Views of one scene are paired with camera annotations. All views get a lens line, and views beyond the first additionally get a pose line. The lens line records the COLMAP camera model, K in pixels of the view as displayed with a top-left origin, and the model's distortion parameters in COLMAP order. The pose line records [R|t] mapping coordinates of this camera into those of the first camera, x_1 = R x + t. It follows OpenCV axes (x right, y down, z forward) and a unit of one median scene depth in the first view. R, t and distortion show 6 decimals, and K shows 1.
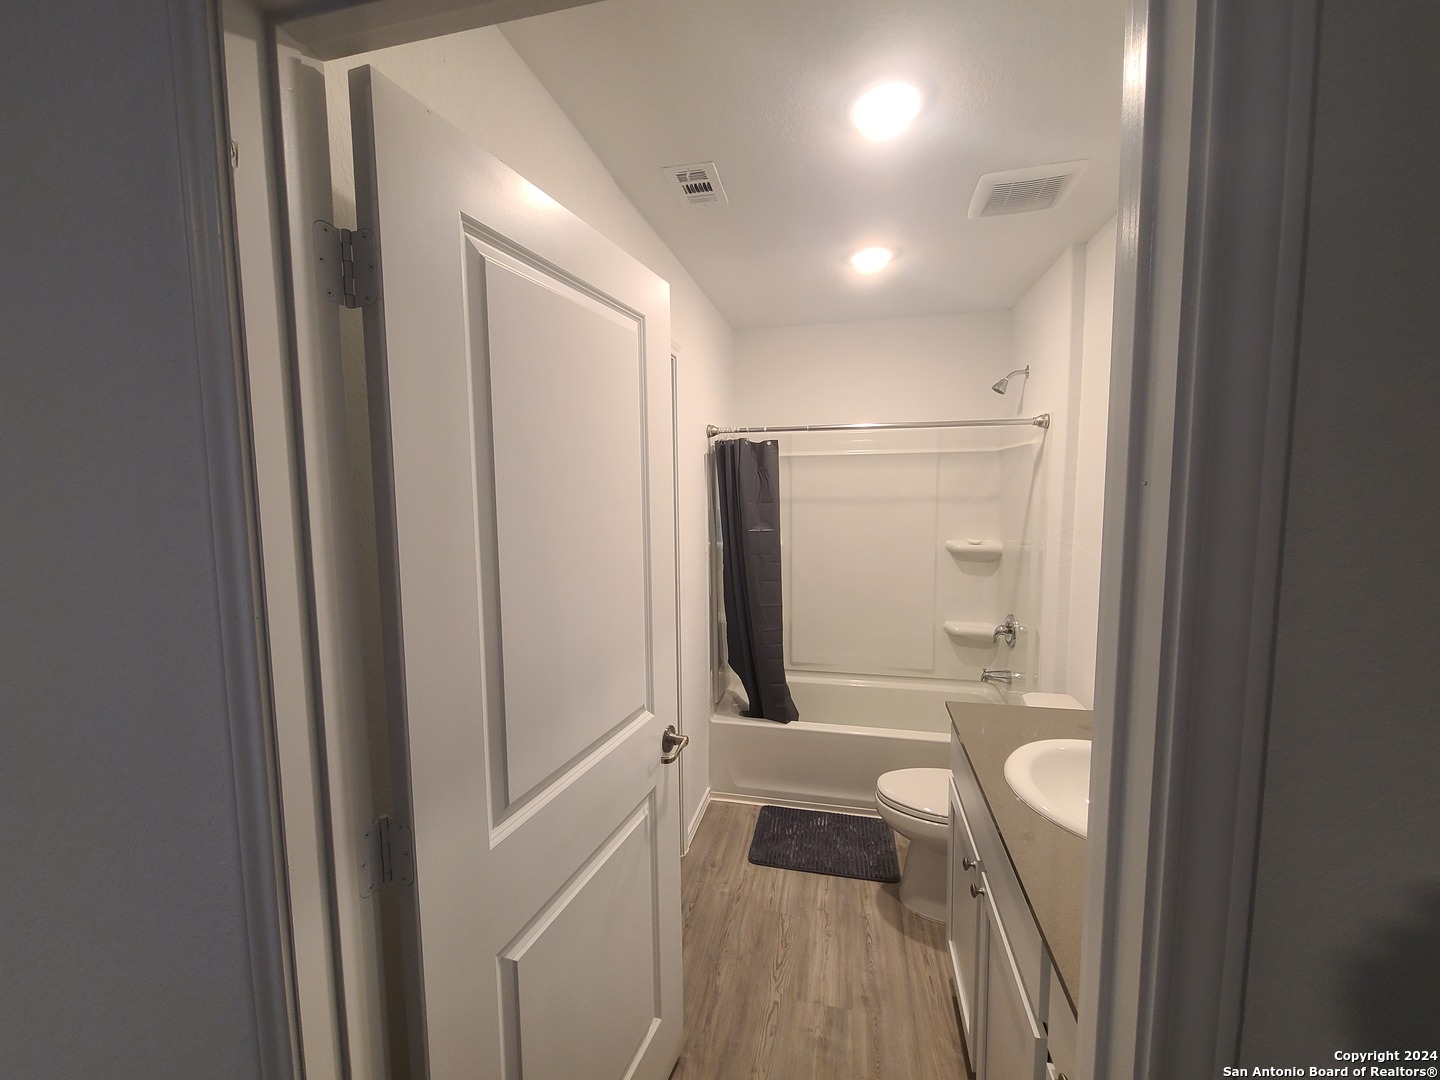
lens RADIAL K [[590.8, 0, 720.8], [0, 590.8, 538.3], [0, 0, 1]] dist [0.004543, 0.000351]
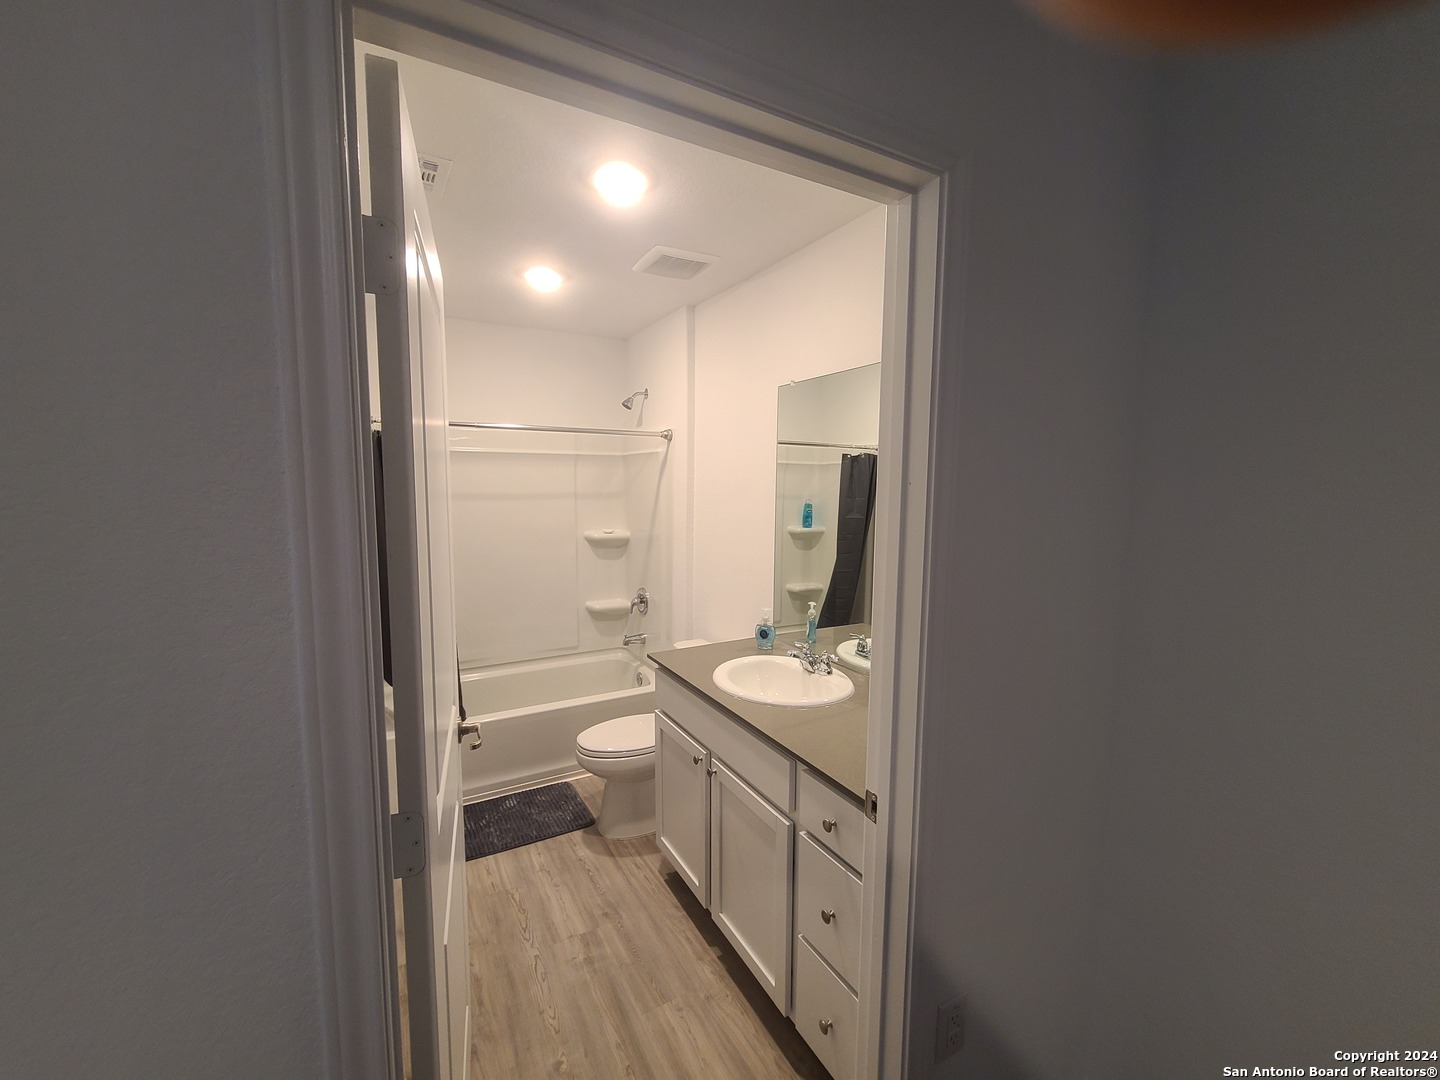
lens RADIAL K [[590.8, 0, 714.4], [0, 590.8, 538.9], [0, 0, 1]] dist [0.004543, 0.000351]
pose [[0.739360, -0.047499, 0.671633, -0.279094], [0.046707, 0.998724, 0.019214, 0.010962], [-0.671689, 0.017164, 0.740635, -0.028350]]
